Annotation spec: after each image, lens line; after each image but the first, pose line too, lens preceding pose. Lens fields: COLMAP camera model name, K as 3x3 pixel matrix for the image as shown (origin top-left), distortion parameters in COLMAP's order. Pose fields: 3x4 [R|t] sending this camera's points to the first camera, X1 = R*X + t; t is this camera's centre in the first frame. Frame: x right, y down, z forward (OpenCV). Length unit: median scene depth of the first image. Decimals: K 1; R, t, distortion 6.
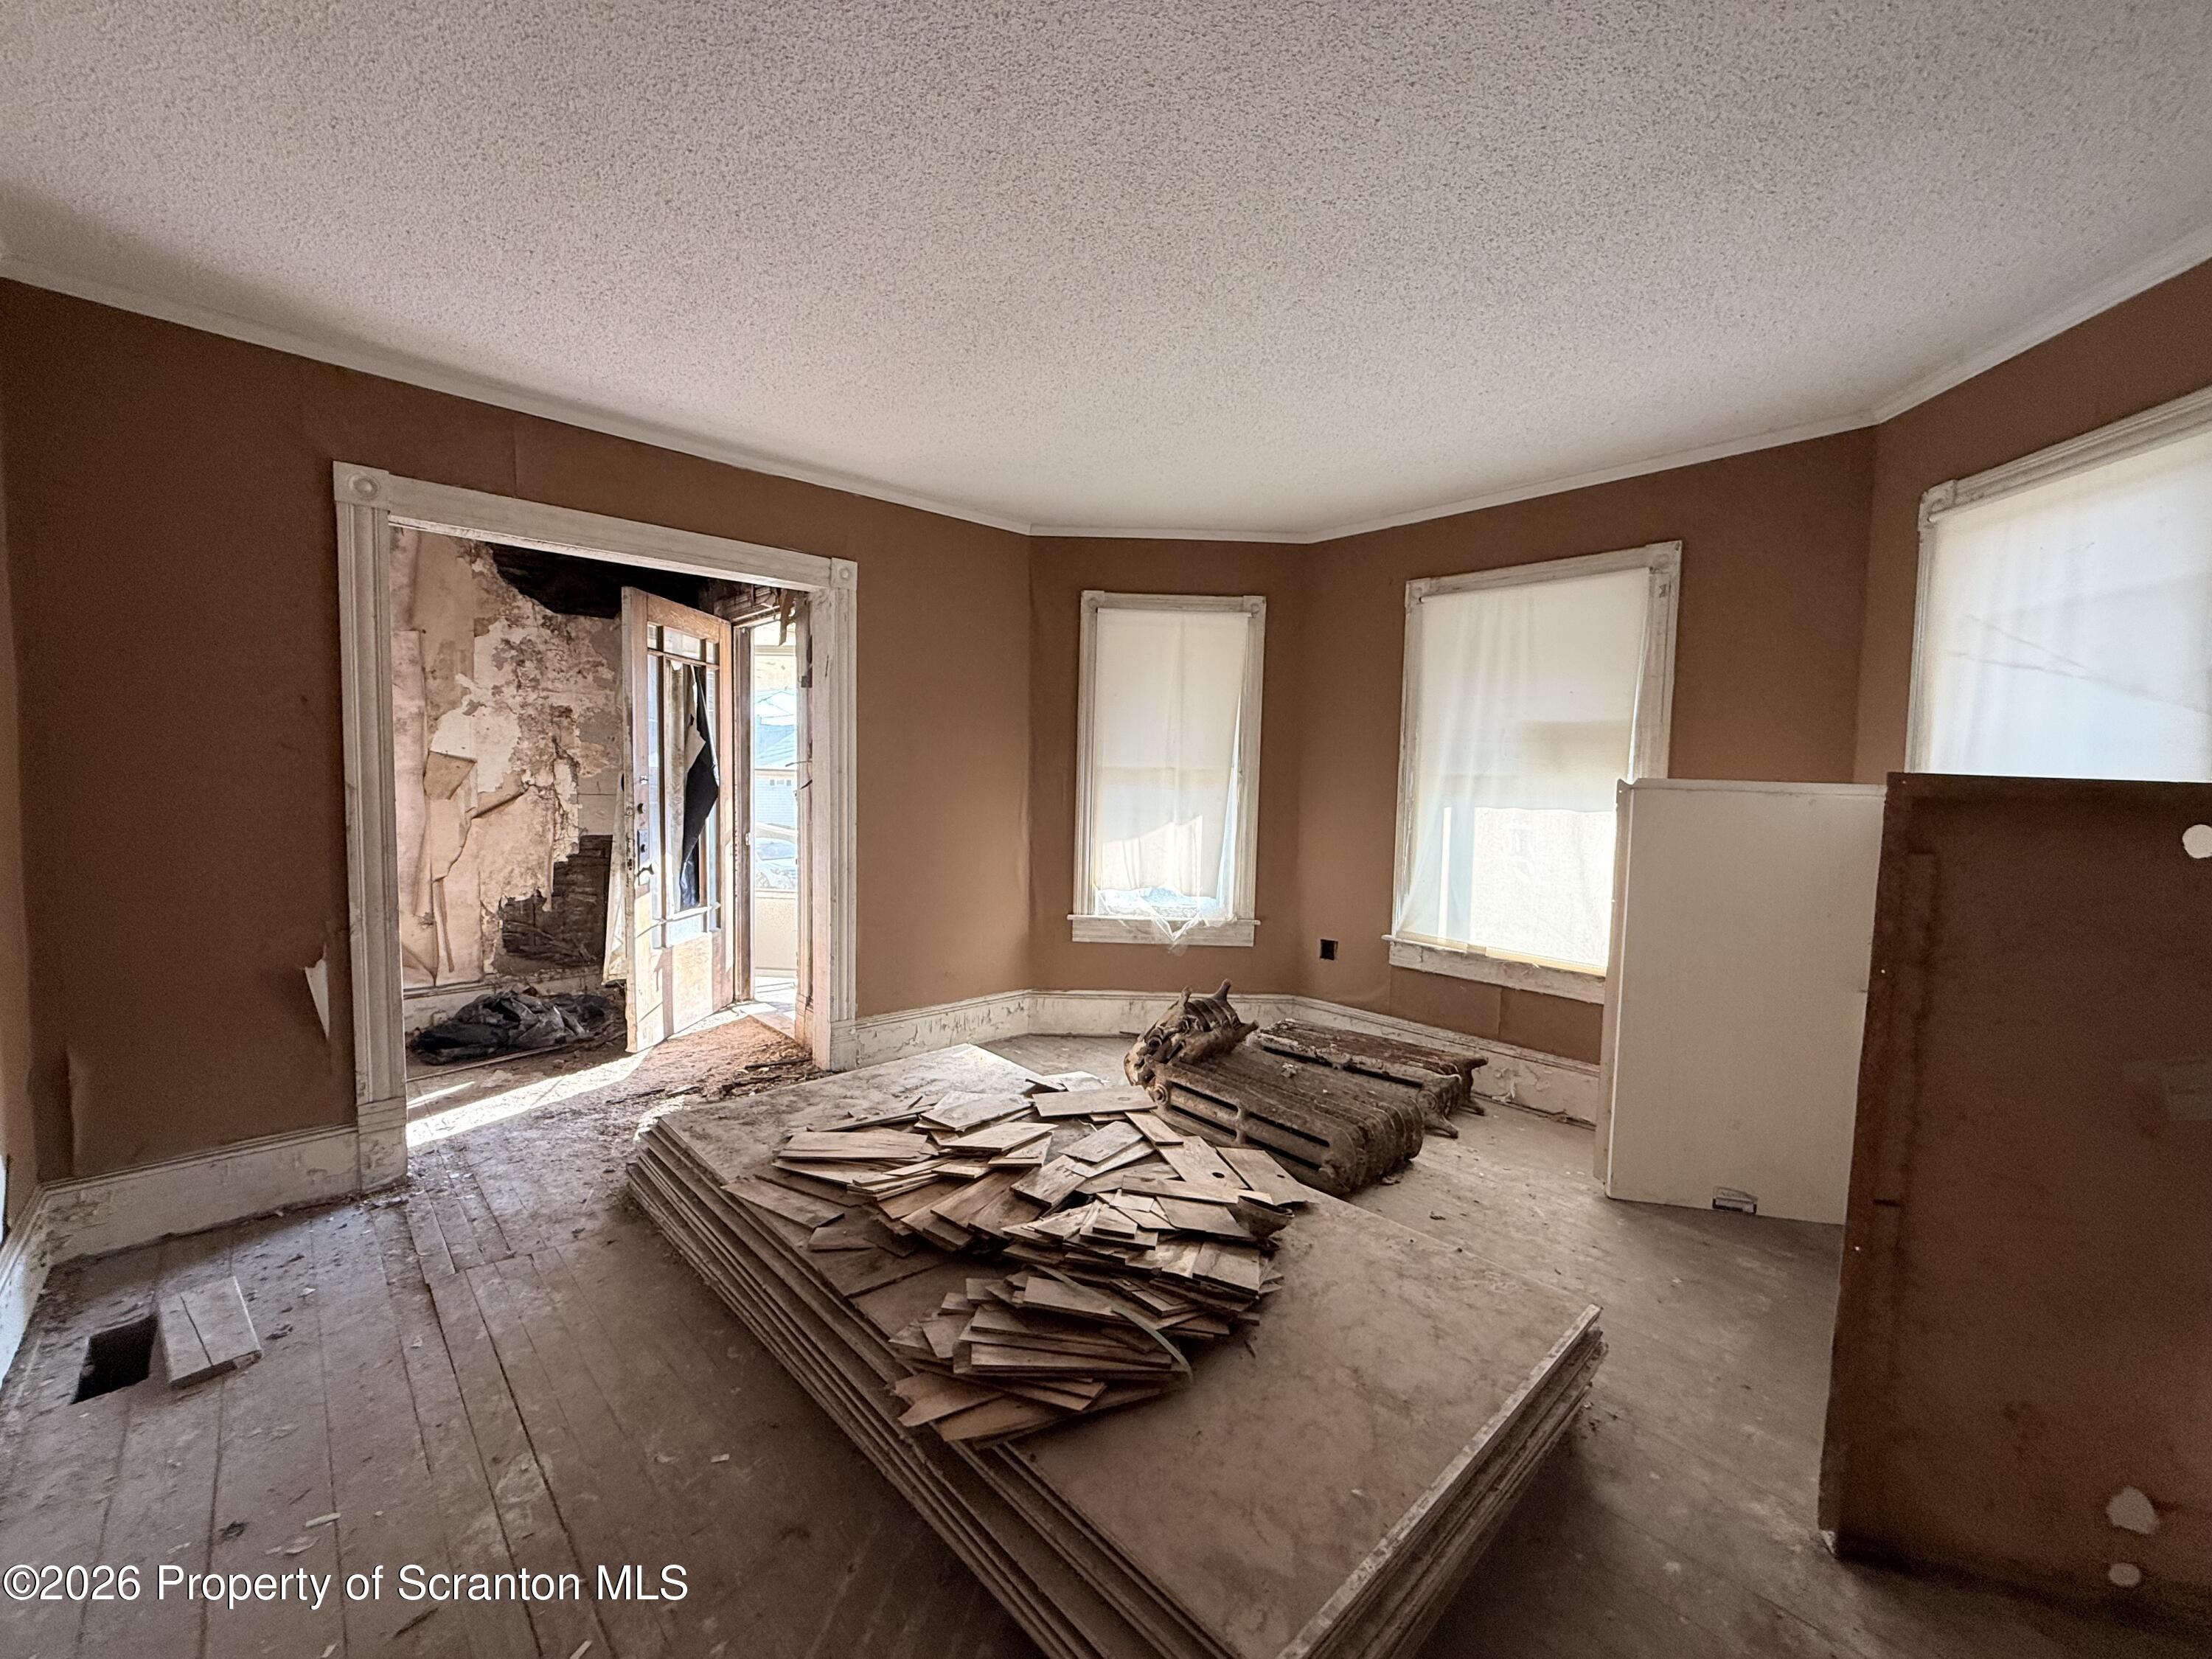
lens RADIAL K [[892.2, 0, 1106.0], [0, 892.2, 829.5], [0, 0, 1]] dist [0.016353, -0.004176]
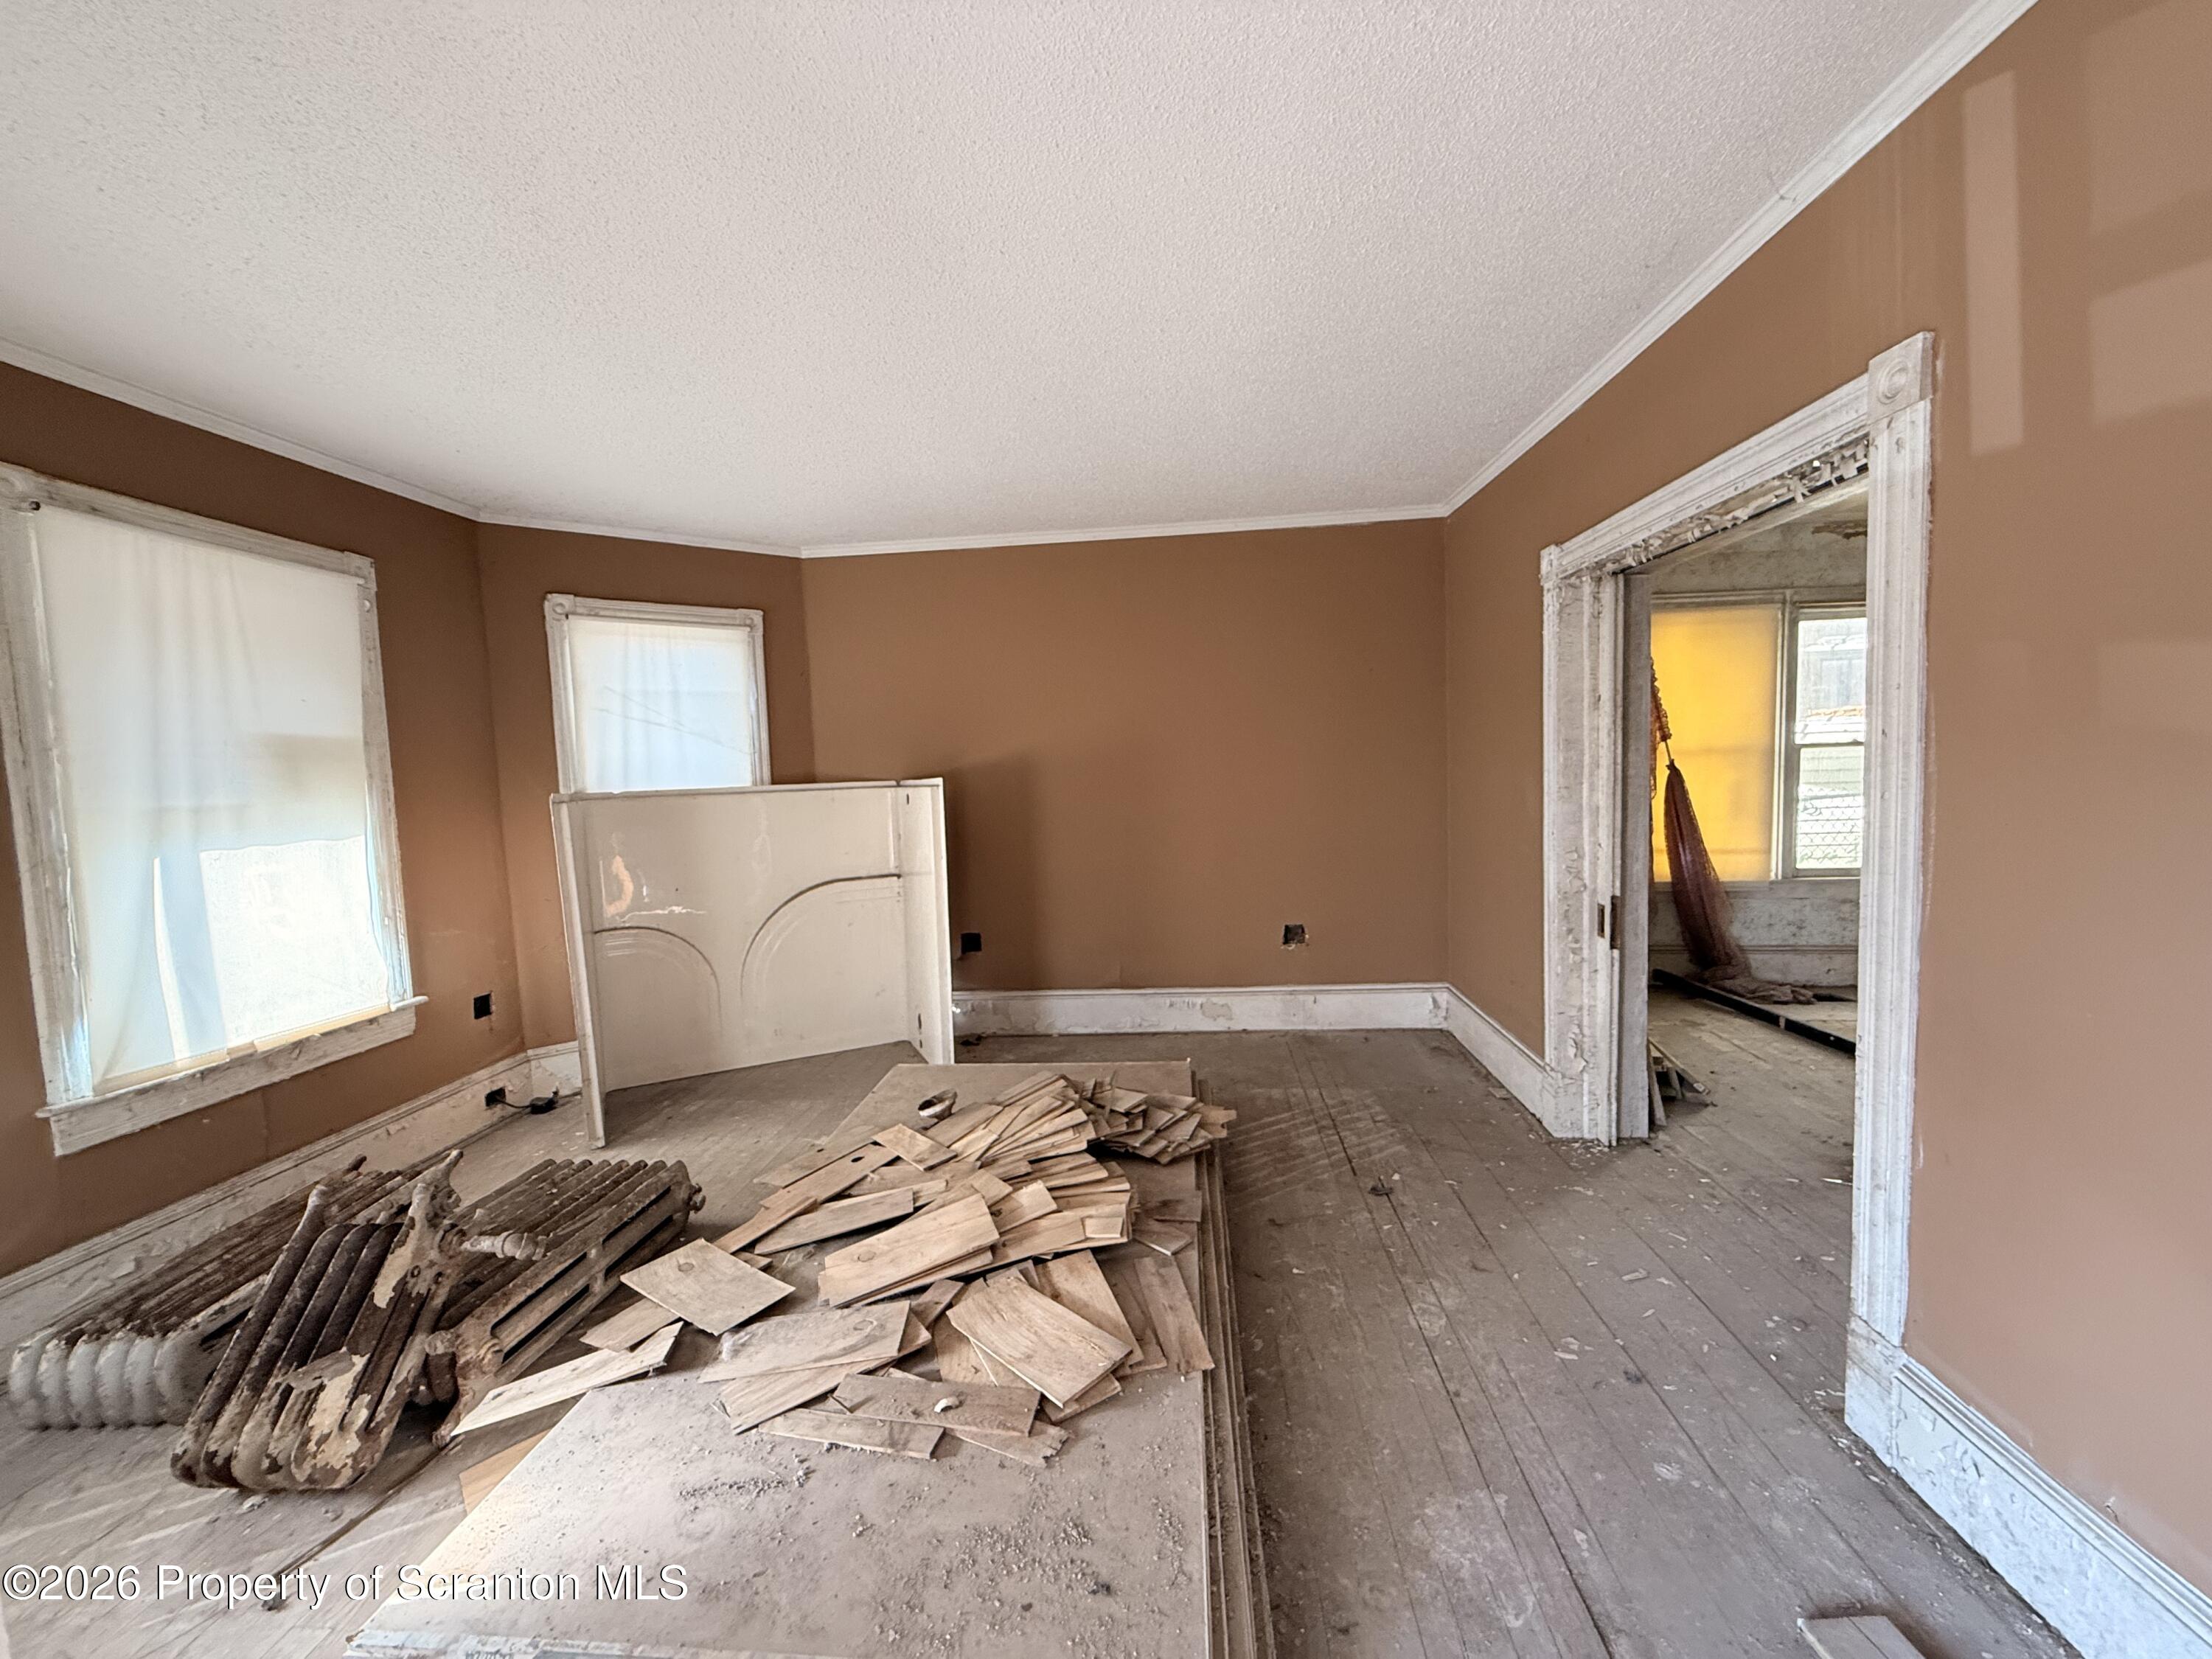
lens RADIAL K [[892.2, 0, 1106.0], [0, 892.2, 829.5], [0, 0, 1]] dist [0.016353, -0.004176]
pose [[-0.671704, -0.049335, 0.739175, -0.641368], [0.067219, 0.989605, 0.127133, -0.095176], [-0.737763, 0.135083, -0.661406, 1.074860]]
